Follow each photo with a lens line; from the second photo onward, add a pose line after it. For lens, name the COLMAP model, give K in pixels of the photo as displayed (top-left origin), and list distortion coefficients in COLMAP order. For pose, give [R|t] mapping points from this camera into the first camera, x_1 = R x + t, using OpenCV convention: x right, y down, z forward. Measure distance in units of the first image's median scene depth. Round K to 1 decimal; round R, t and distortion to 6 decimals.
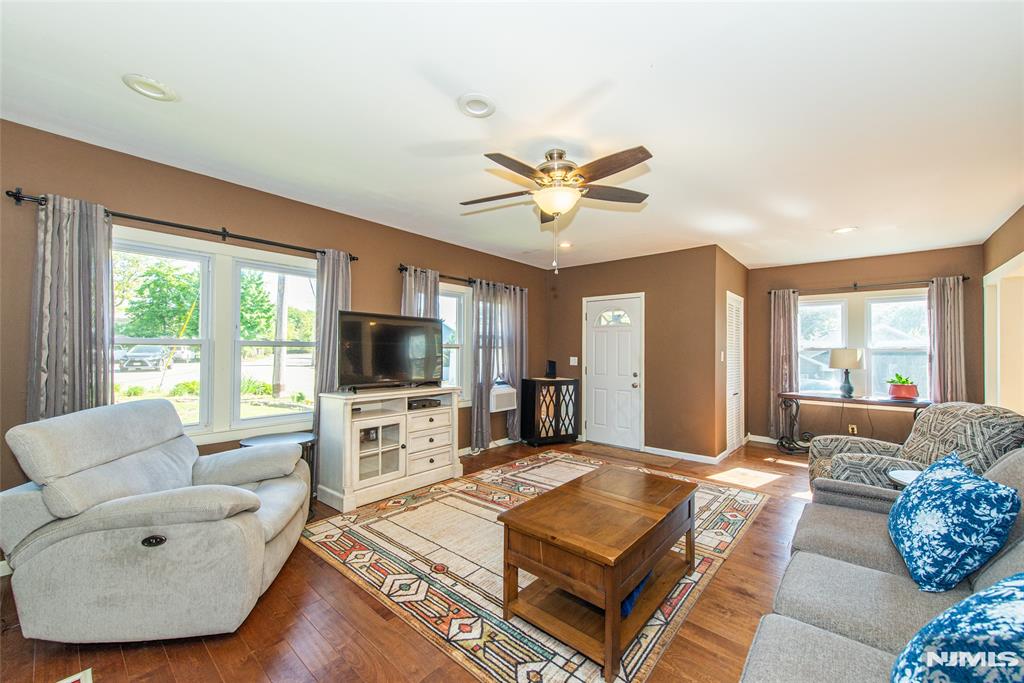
lens RADIAL K [[401.6, 0, 512.4], [0, 401.6, 340.0], [0, 0, 1]] dist [0.011138, -0.000744]
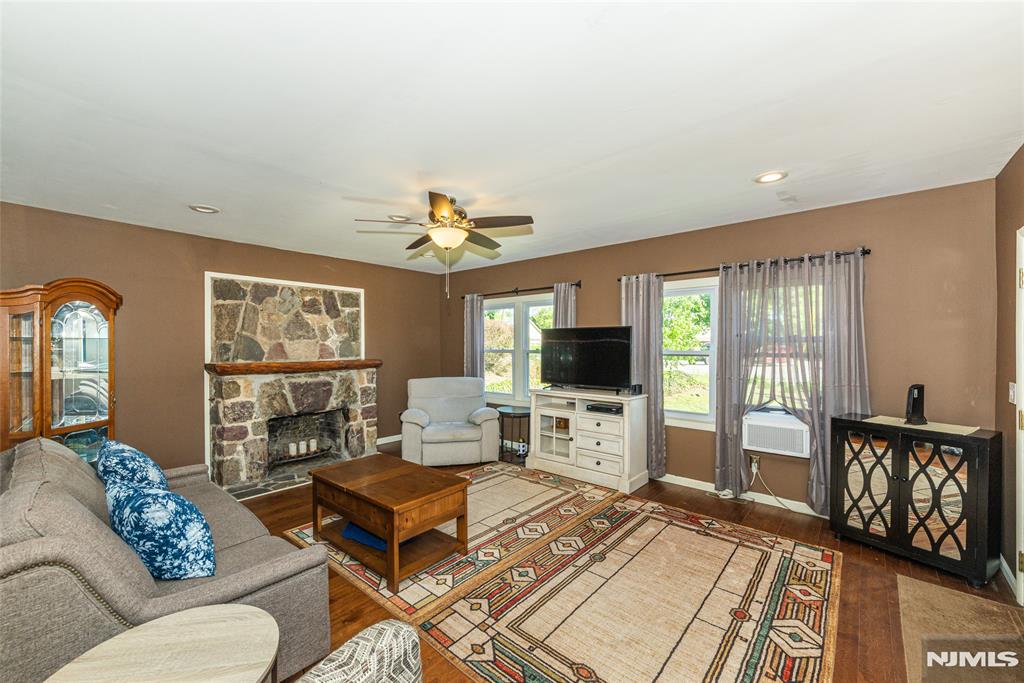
lens RADIAL K [[401.6, 0, 519.3], [0, 401.6, 348.1], [0, 0, 1]] dist [0.011138, -0.000744]
pose [[0.014517, 0.006900, -0.999871, 0.719504], [0.028144, 0.999577, 0.007306, -0.012781], [0.999498, -0.028246, 0.014317, 0.663996]]
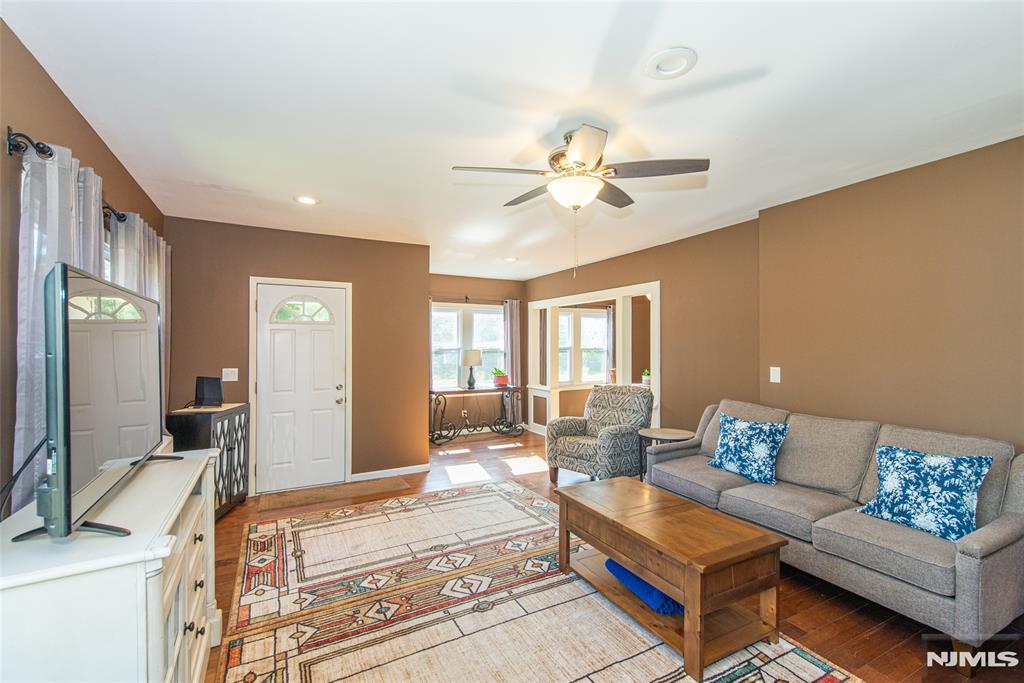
lens RADIAL K [[442.6, 0, 520.3], [0, 442.6, 341.6], [0, 0, 1]] dist [-0.002699, -0.001662]
pose [[0.352770, -0.000802, 0.935710, -0.440255], [-0.022136, 0.999713, 0.009202, -0.021126], [-0.935448, -0.023960, 0.352651, 0.435511]]
